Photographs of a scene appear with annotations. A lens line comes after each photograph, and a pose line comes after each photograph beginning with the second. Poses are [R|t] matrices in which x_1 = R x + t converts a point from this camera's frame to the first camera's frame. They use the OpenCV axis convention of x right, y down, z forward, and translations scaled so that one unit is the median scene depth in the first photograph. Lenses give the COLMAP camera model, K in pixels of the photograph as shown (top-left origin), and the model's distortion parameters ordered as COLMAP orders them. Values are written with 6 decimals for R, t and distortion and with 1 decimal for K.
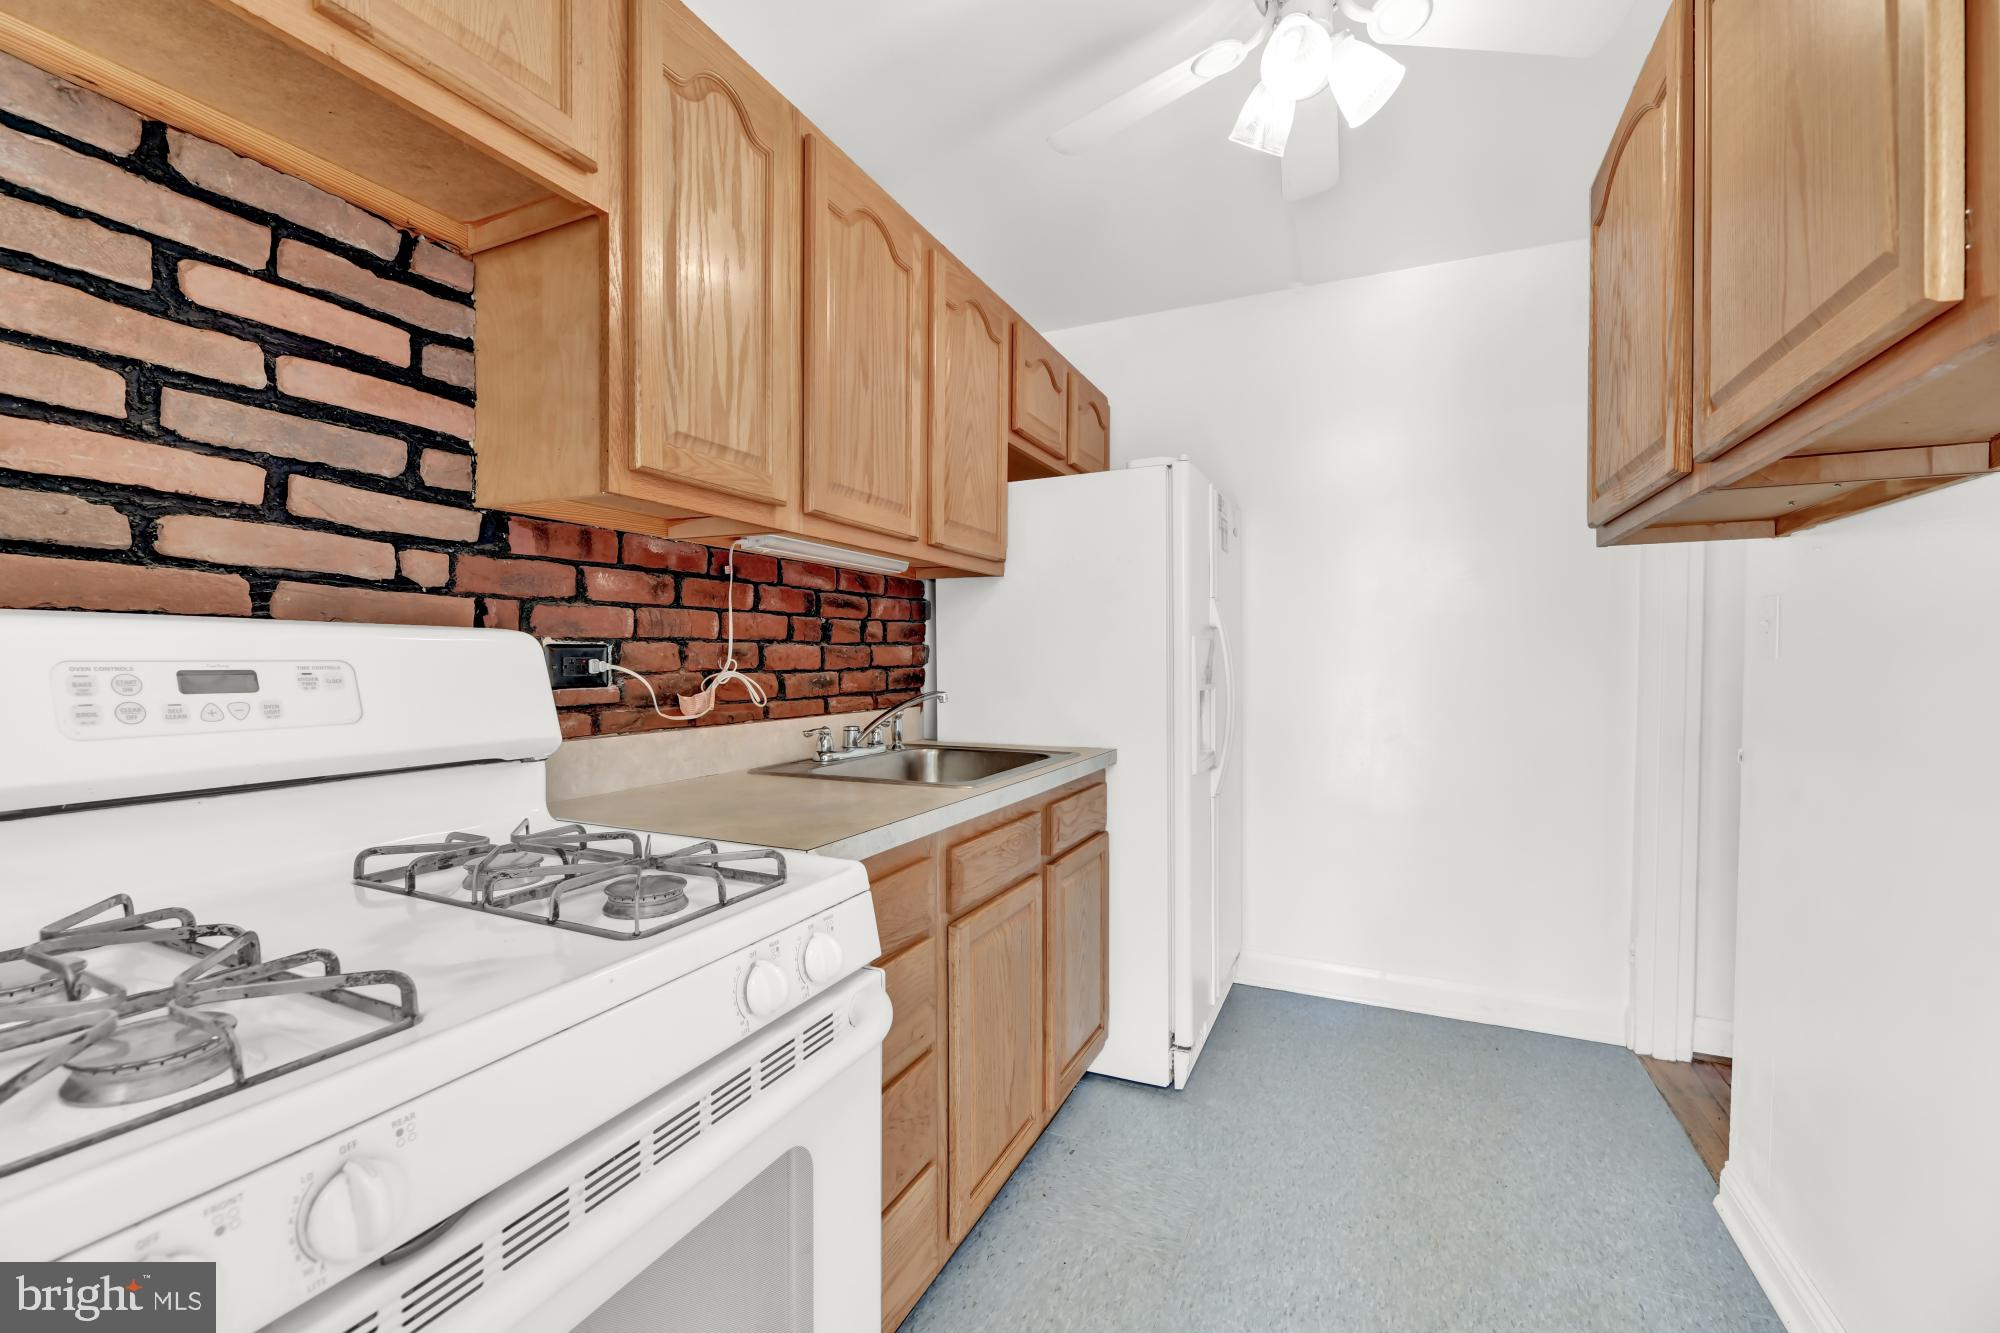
lens RADIAL K [[832.7, 0, 1001.4], [0, 832.7, 669.1], [0, 0, 1]] dist [0.001509, -0.000011]
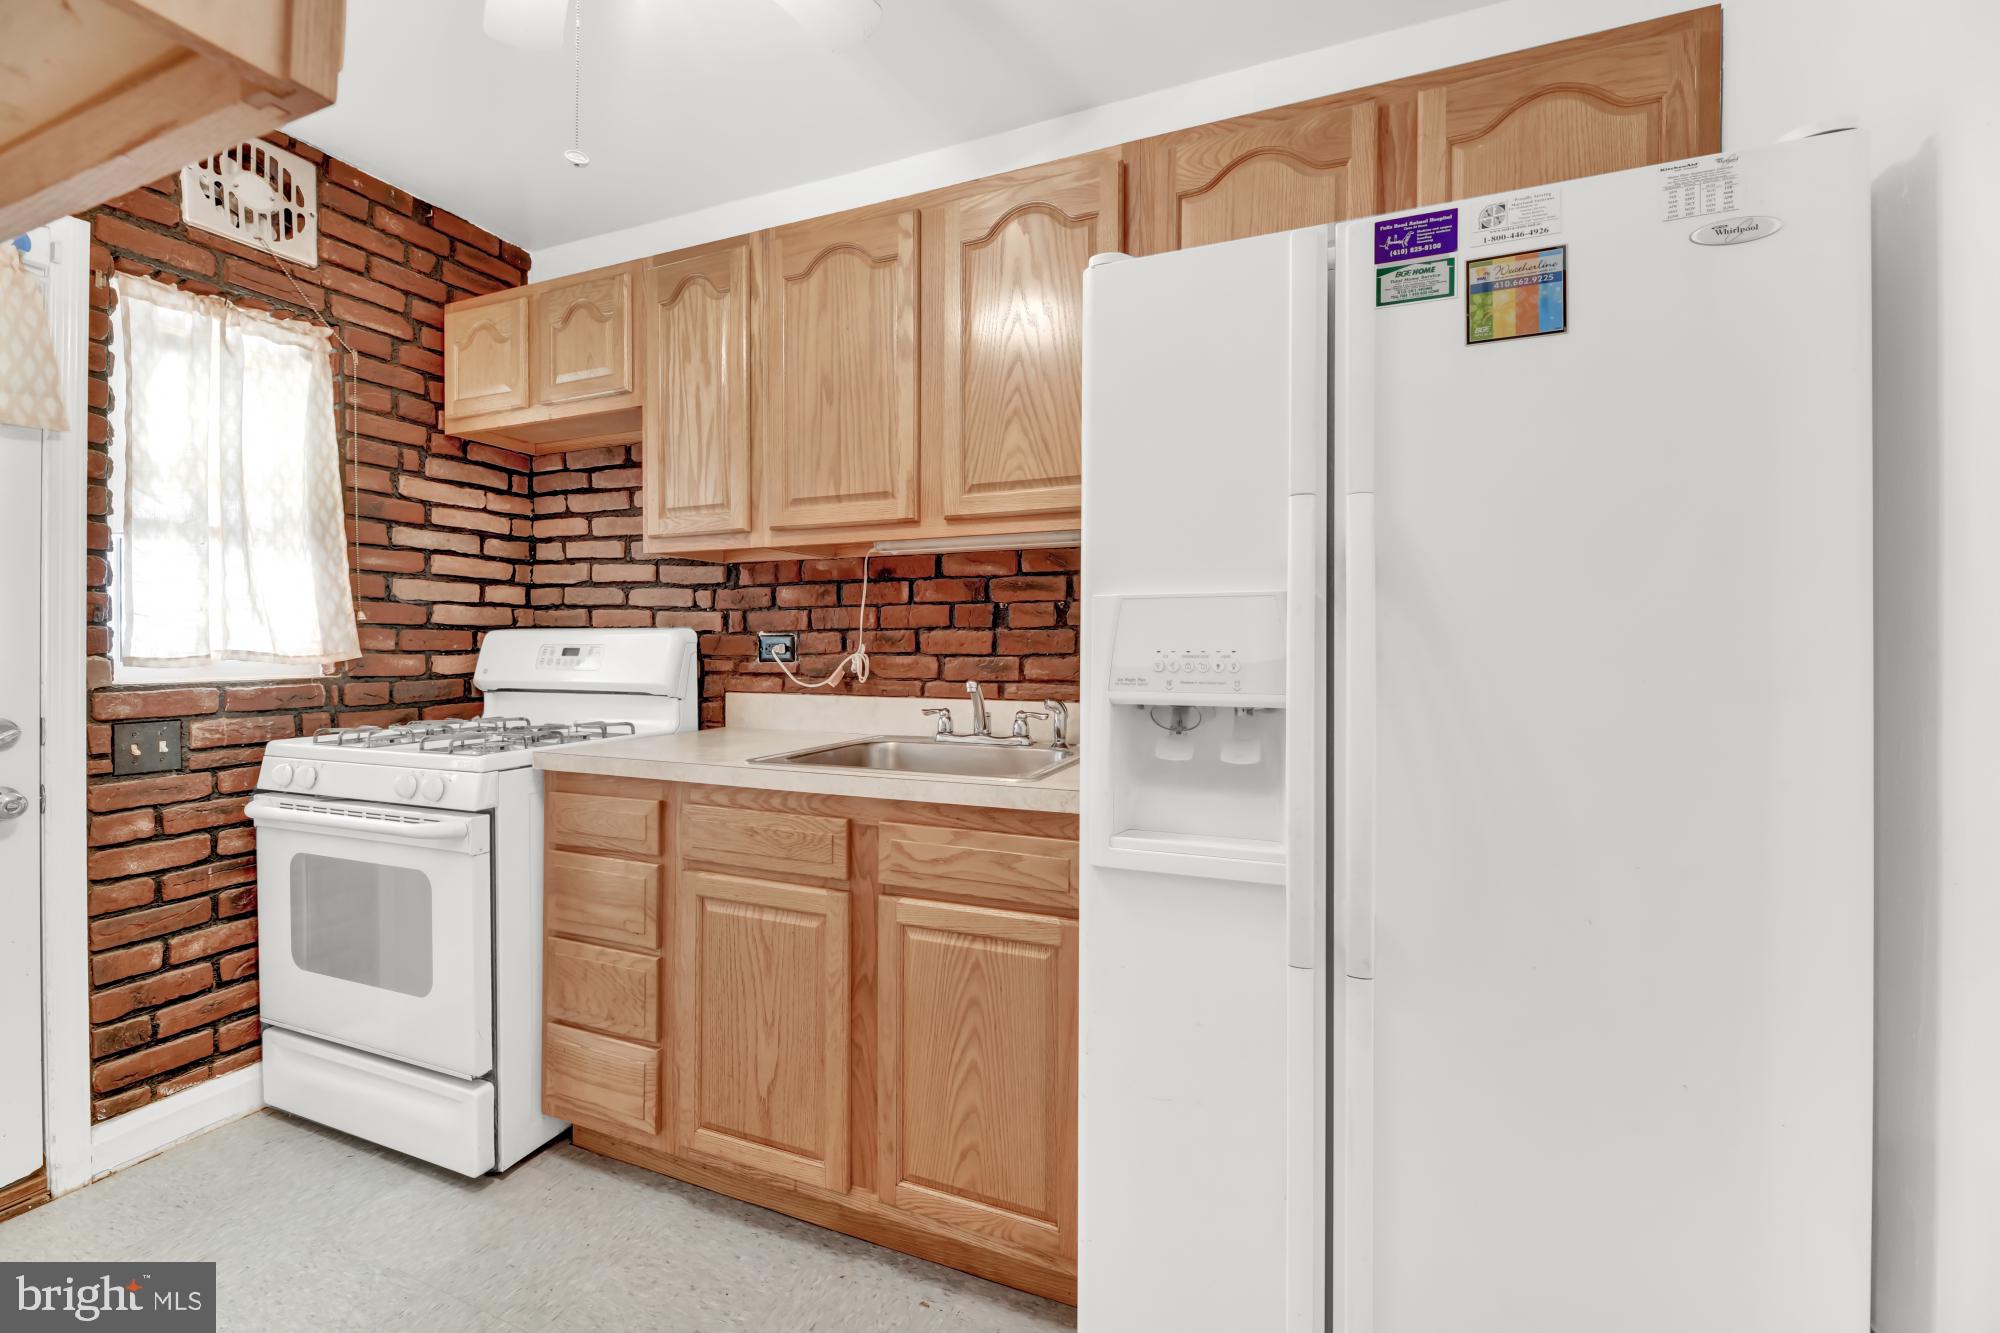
lens RADIAL K [[832.7, 0, 998.7], [0, 832.7, 646.8], [0, 0, 1]] dist [0.001509, -0.000011]
pose [[0.035261, -0.000047, -0.999378, 1.003693], [-0.013750, 0.999905, -0.000533, -0.010630], [0.999284, 0.013760, 0.035257, 1.231458]]
